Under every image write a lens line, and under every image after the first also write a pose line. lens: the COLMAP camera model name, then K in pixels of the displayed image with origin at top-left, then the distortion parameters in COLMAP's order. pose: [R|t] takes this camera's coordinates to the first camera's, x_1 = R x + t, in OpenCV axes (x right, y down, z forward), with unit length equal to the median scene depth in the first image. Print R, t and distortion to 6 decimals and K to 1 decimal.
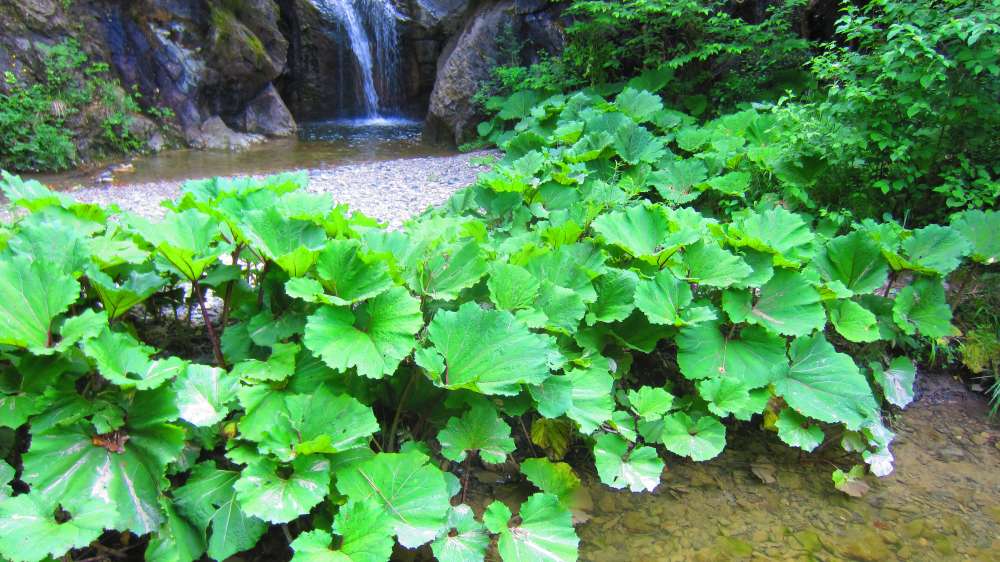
lens RADIAL K [[717.1, 0, 504.9], [0, 717.1, 280.9], [0, 0, 1]] dist [-0.023311, -0.001005]
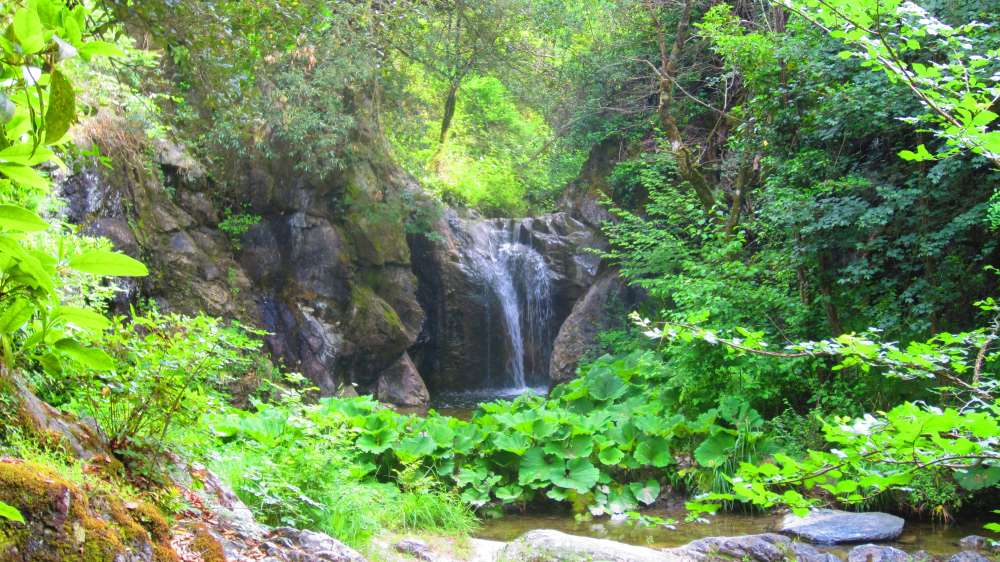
lens RADIAL K [[1345.7, 0, 500.7], [0, 1345.7, 280.1], [0, 0, 1]] dist [-0.049407, 0.000000]
pose [[0.961175, -0.046278, -0.272030, 0.357800], [-0.040444, 0.951562, -0.304784, 0.218135], [0.272958, 0.303953, 0.912747, -0.797525]]
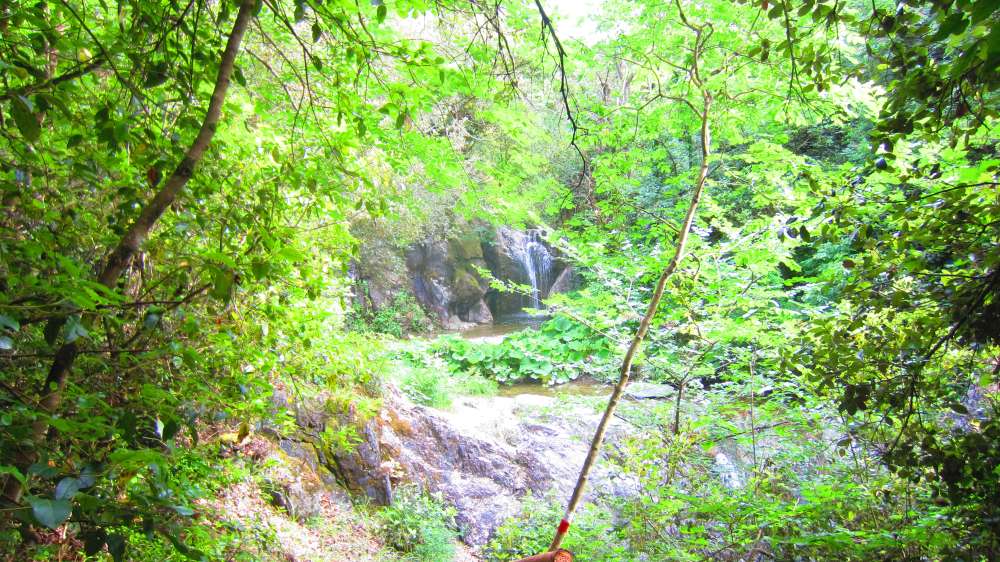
lens RADIAL K [[717.1, 0, 498.6], [0, 717.1, 281.7], [0, 0, 1]] dist [-0.023311, -0.001005]
pose [[0.940871, -0.044782, -0.335793, 0.509186], [-0.038589, 0.970604, -0.237567, 0.207308], [0.336561, 0.236478, 0.911485, -1.085862]]
